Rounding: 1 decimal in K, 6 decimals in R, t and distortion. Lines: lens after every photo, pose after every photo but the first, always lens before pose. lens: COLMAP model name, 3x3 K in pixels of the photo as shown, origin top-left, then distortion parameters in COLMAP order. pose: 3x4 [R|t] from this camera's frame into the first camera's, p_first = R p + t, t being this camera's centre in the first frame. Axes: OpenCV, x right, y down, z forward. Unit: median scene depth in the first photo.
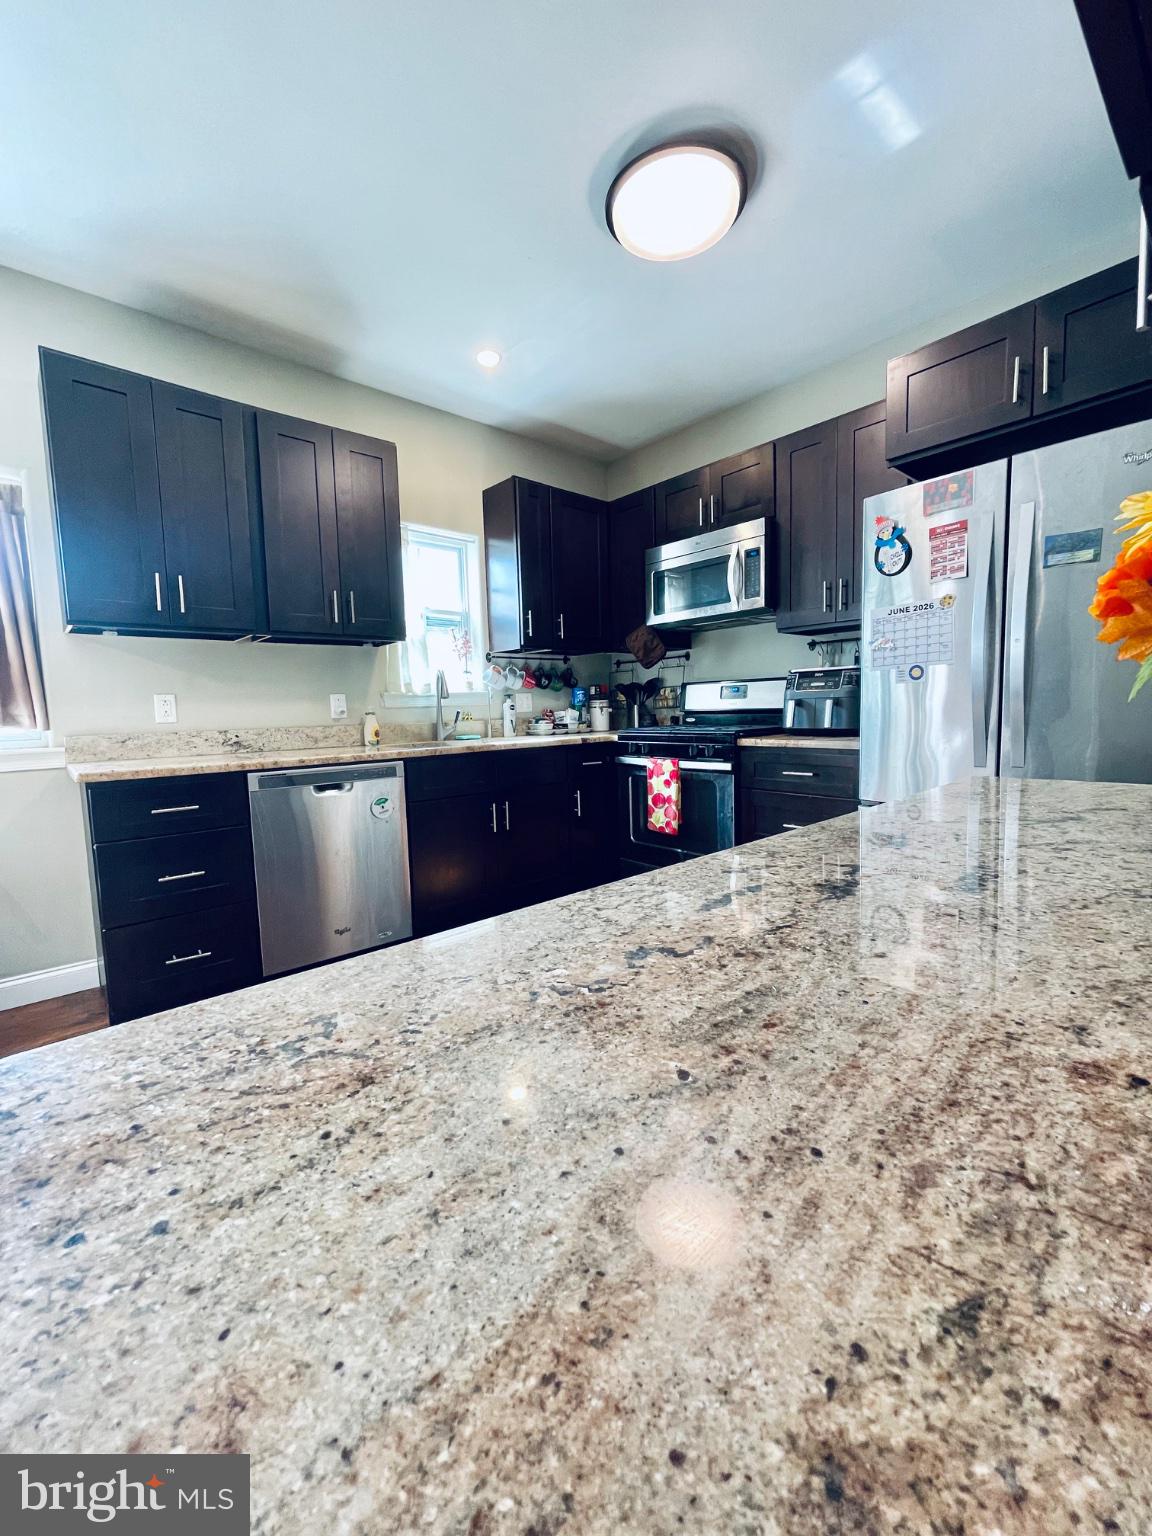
lens RADIAL K [[619.8, 0, 581.3], [0, 619.8, 766.1], [0, 0, 1]] dist [-0.001780, 0.000111]
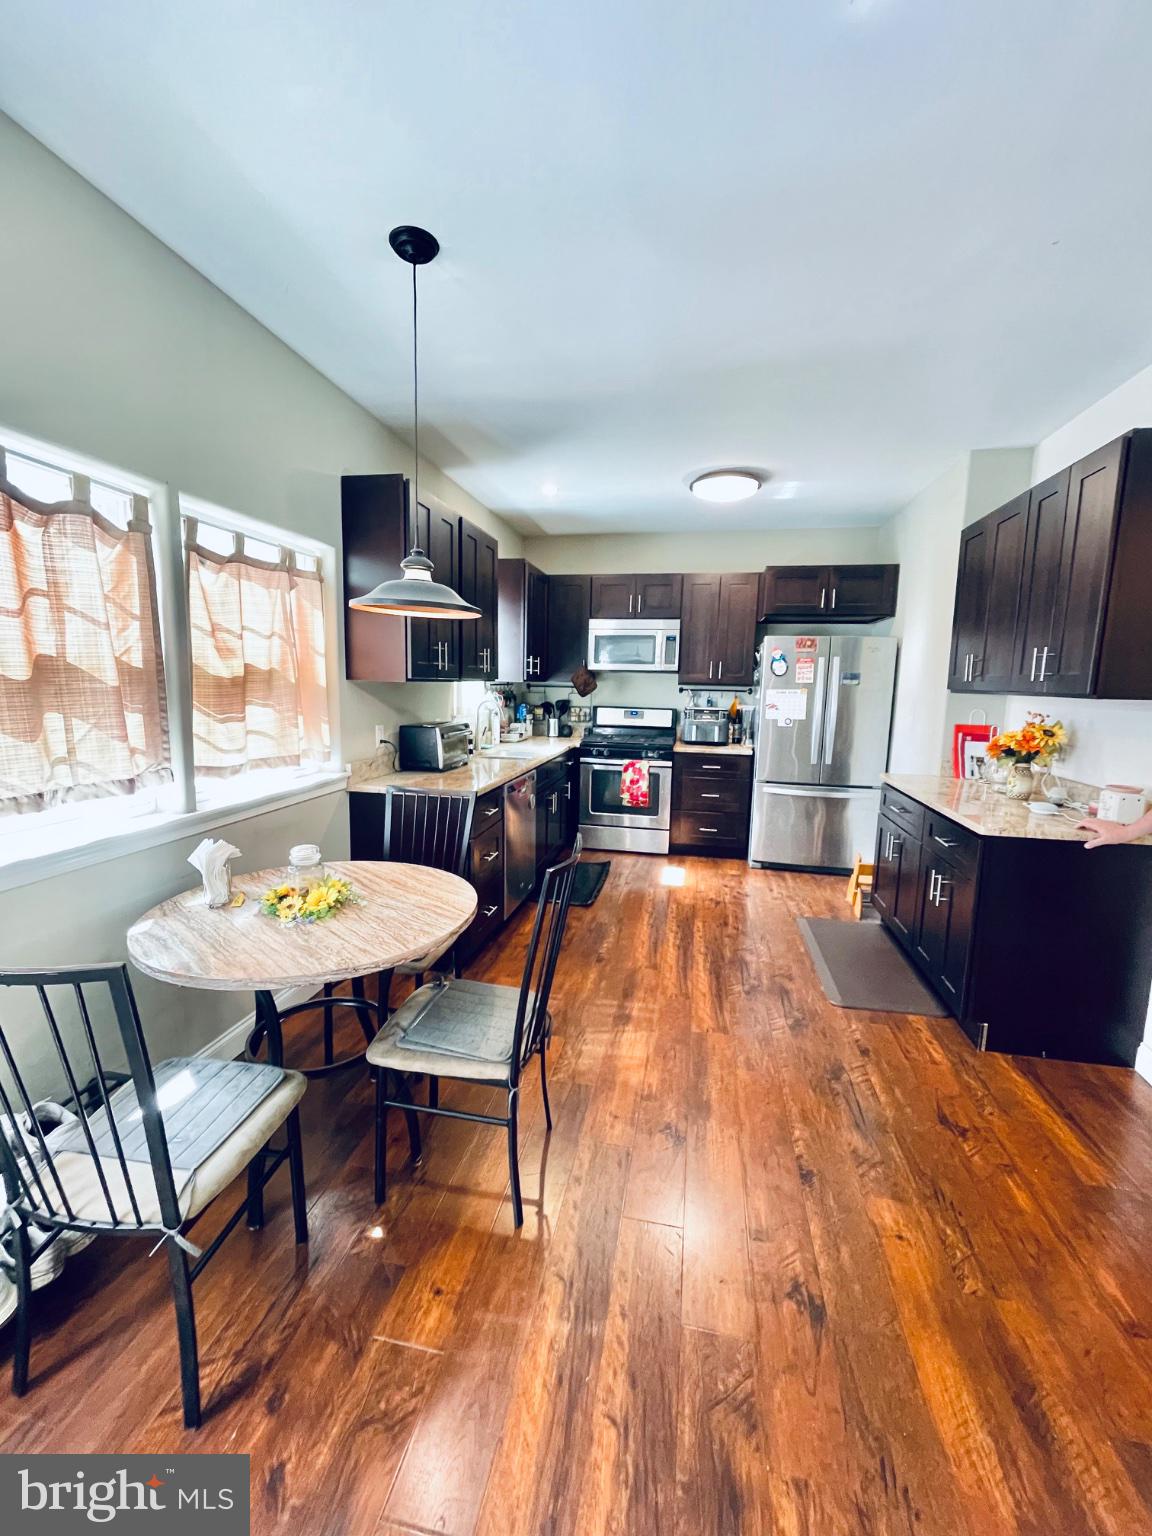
lens RADIAL K [[615.6, 0, 582.3], [0, 615.6, 762.5], [0, 0, 1]] dist [0.000973, 0.000252]
pose [[0.792103, -0.036749, 0.609281, -0.903177], [0.014376, 0.999032, 0.041568, -0.069381], [-0.610219, -0.024167, 0.791864, -0.192883]]
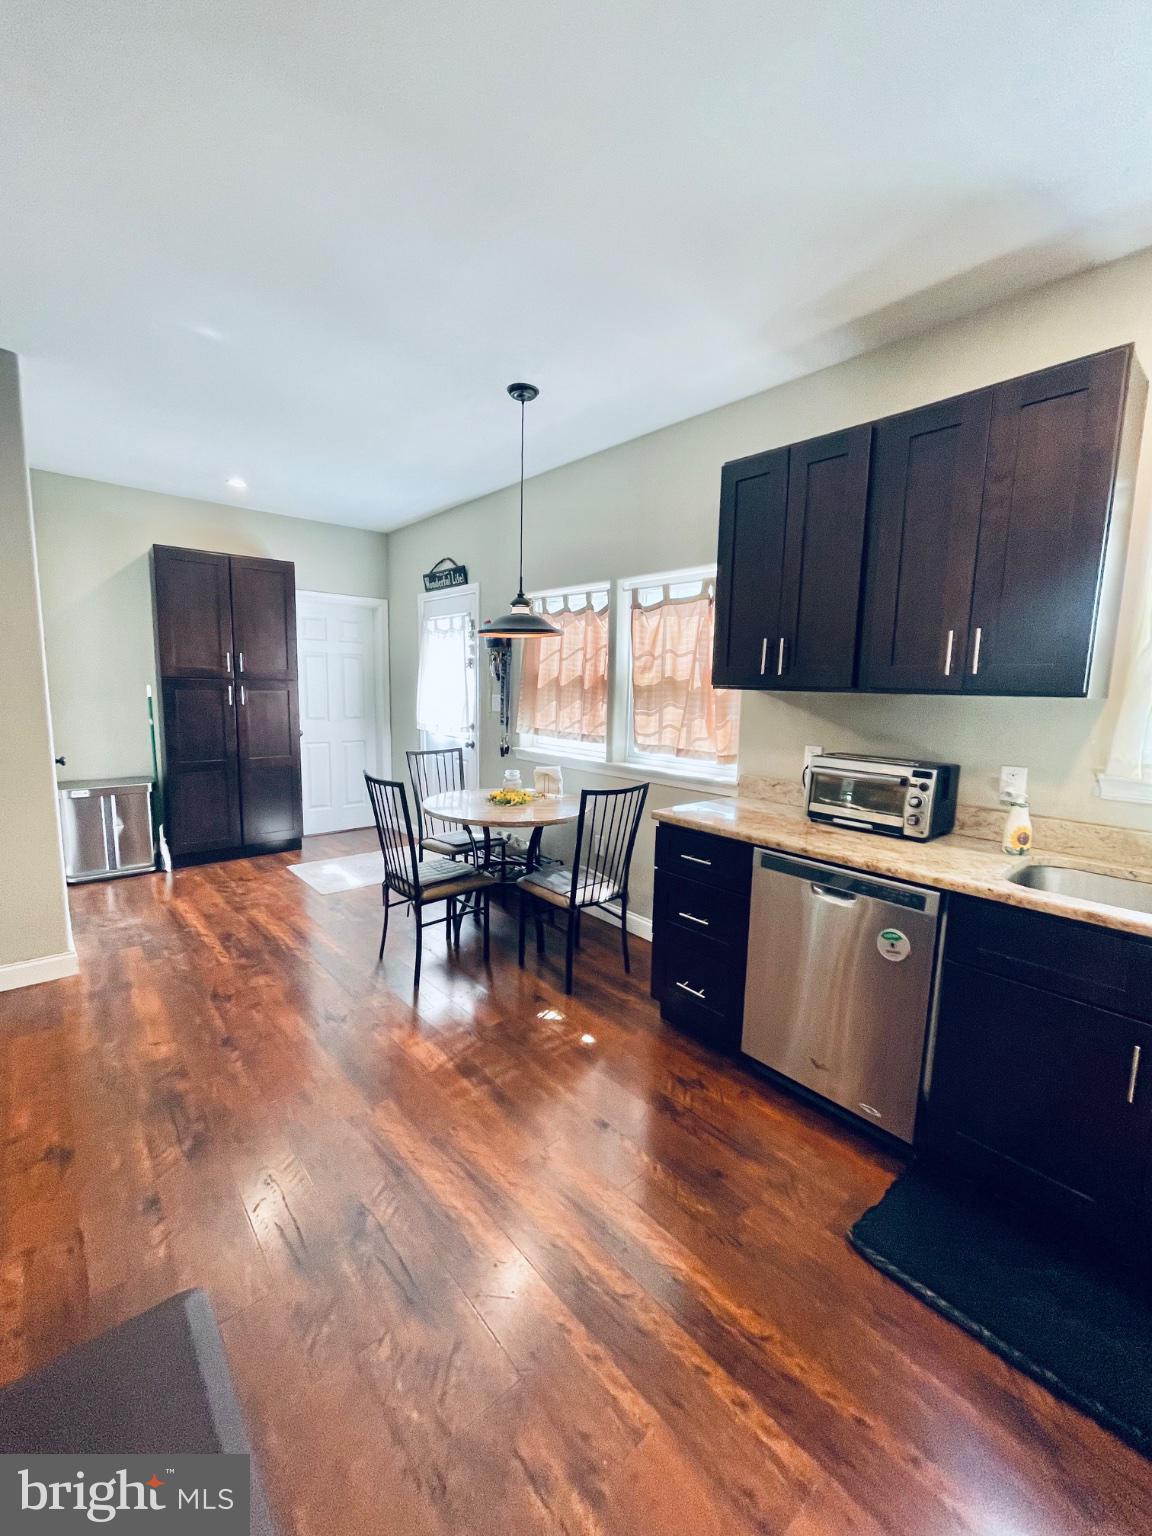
lens RADIAL K [[619.8, 0, 581.3], [0, 619.8, 766.1], [0, 0, 1]] dist [-0.001780, 0.000111]
pose [[-0.001944, 0.160968, -0.986958, 0.273655], [-0.120885, 0.979684, 0.160020, -0.162568], [0.992665, 0.119619, 0.017554, 0.492186]]
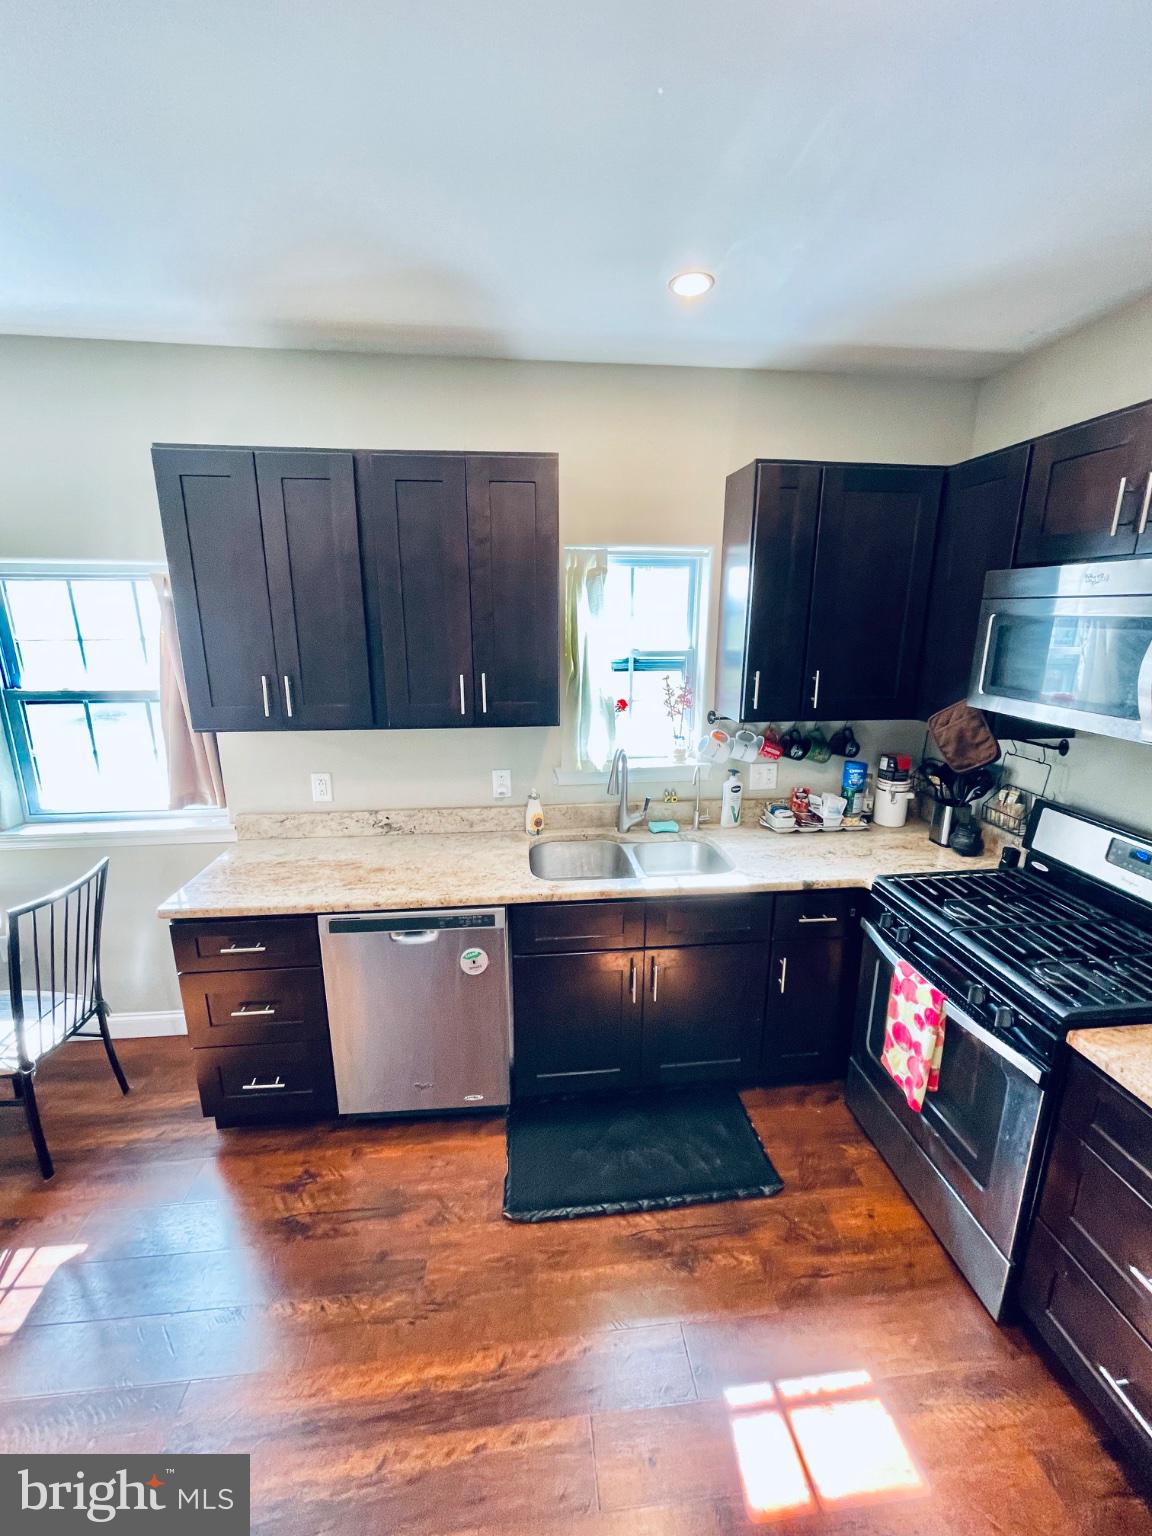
lens RADIAL K [[619.8, 0, 581.3], [0, 619.8, 766.1], [0, 0, 1]] dist [-0.001780, 0.000111]
pose [[0.813584, 0.170286, -0.555953, 0.157095], [-0.081039, 0.980030, 0.181585, -0.272461], [0.575772, -0.102681, 0.811137, 0.365017]]
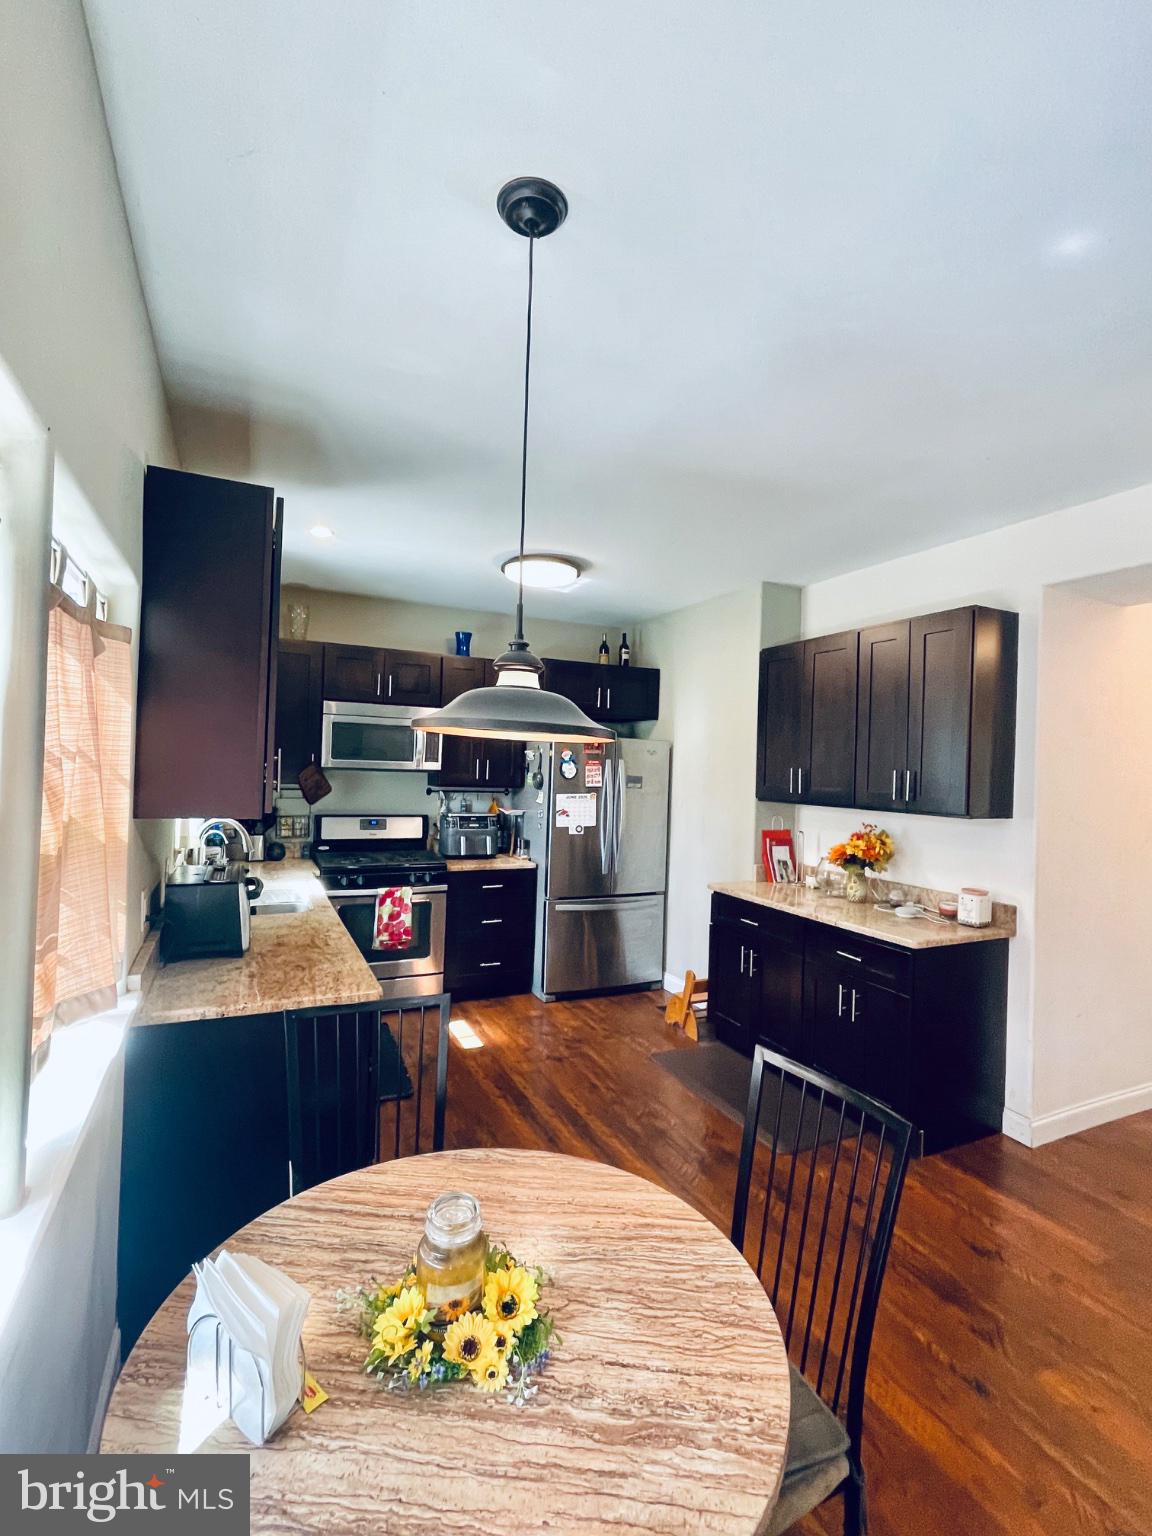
lens RADIAL K [[702.2, 0, 584.0], [0, 702.2, 764.6], [0, 0, 1]] dist [-0.001029, -0.000007]
pose [[0.272446, 0.038937, 0.961383, -1.062848], [0.053694, 0.997009, -0.055596, -0.150931], [-0.960672, 0.066768, 0.269540, 0.238971]]
